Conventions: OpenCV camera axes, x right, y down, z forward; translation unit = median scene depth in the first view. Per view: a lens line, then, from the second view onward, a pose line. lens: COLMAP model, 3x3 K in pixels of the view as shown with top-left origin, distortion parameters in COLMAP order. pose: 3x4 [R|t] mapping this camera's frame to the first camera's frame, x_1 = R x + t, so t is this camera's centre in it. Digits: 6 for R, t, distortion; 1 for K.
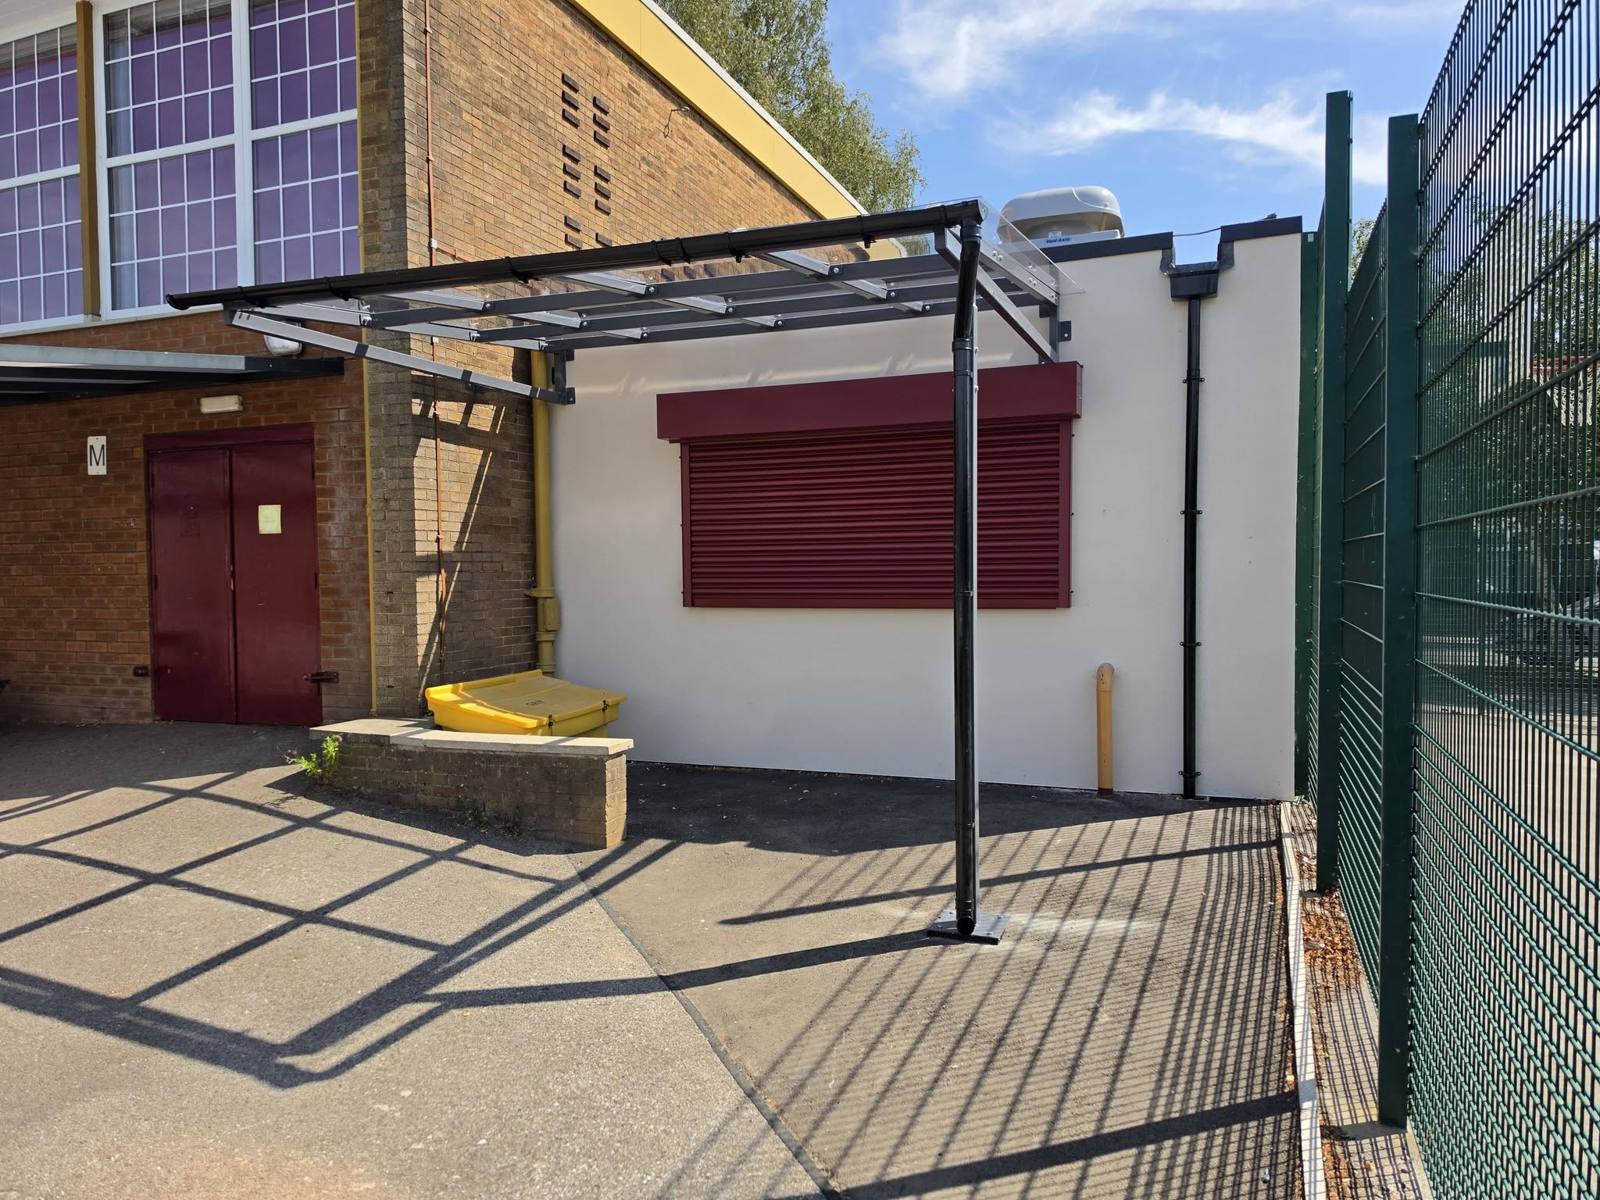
lens RADIAL K [[1116.7, 0, 800.0], [0, 1116.7, 600.0], [0, 0, 1]] dist [0.111278, -0.193279]
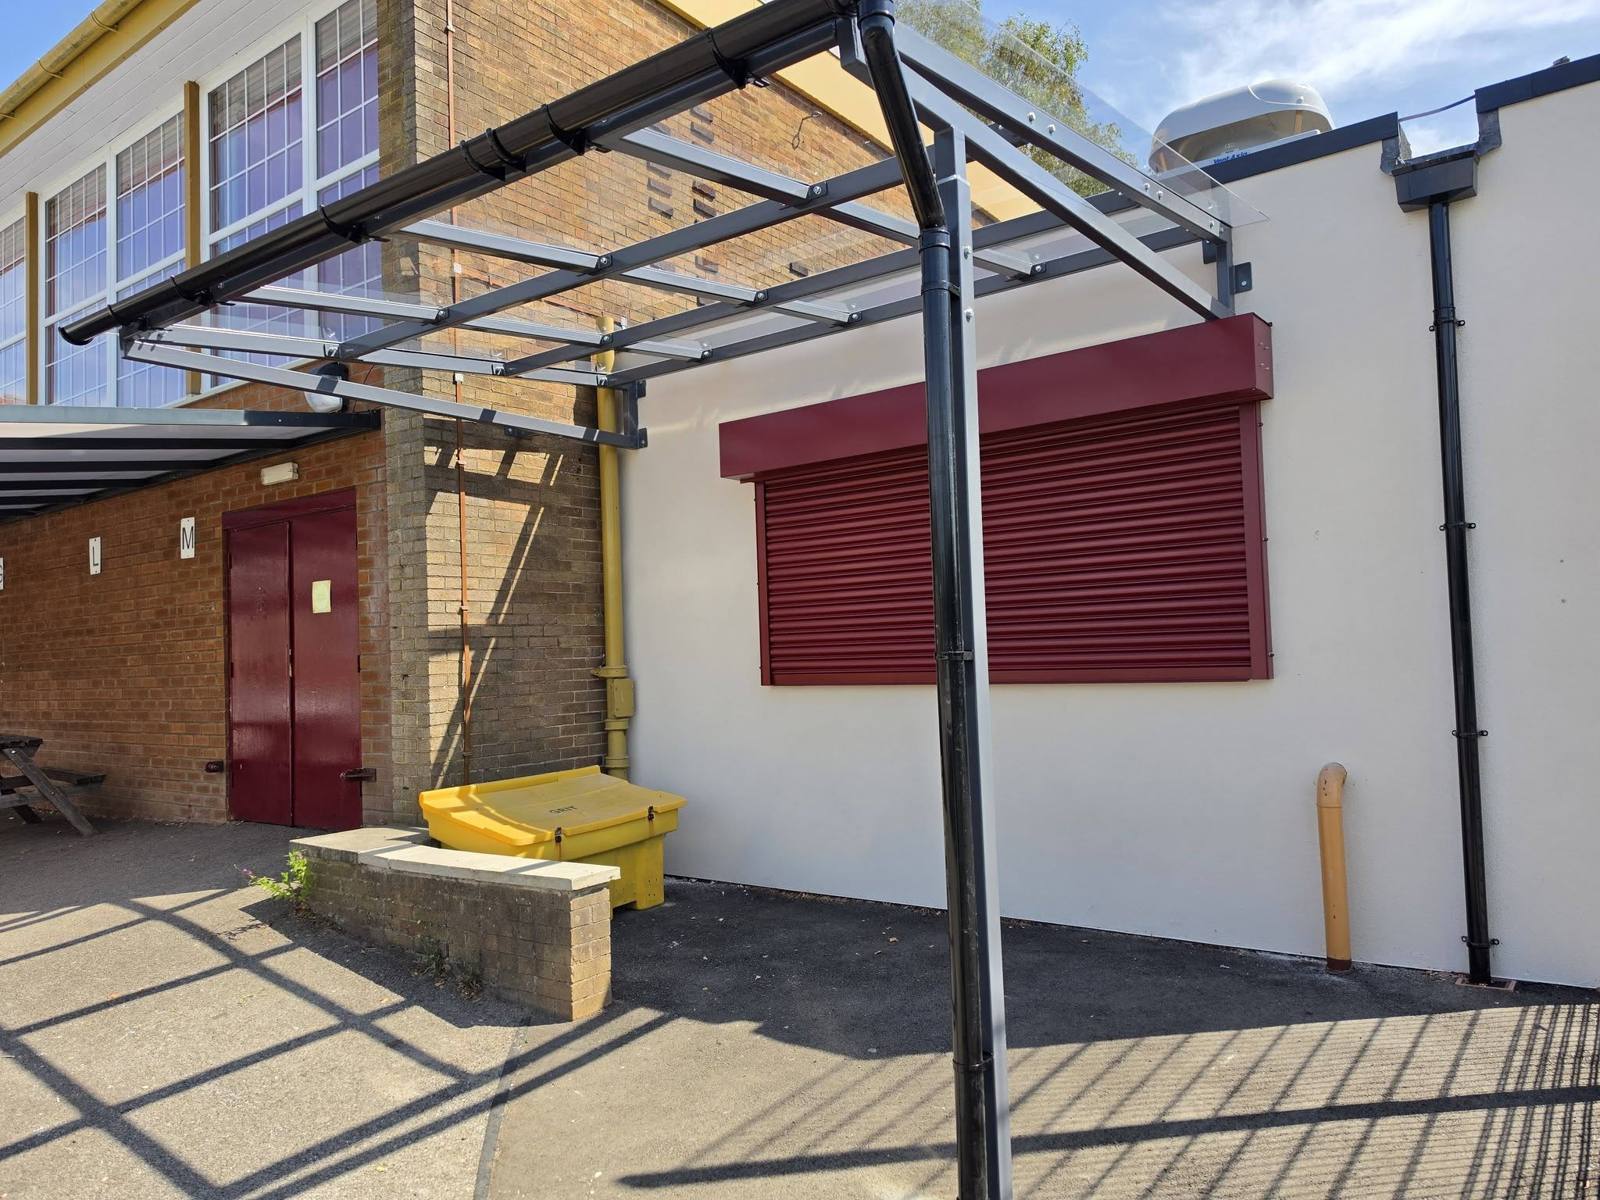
lens RADIAL K [[1112.0, 0, 800.0], [0, 1112.0, 600.0], [0, 0, 1]] dist [0.064646, -0.081288]
pose [[0.962815, -0.037139, -0.267597, 0.148098], [0.018055, 0.997137, -0.073425, 0.003853], [0.269557, 0.065863, 0.960729, 0.272570]]
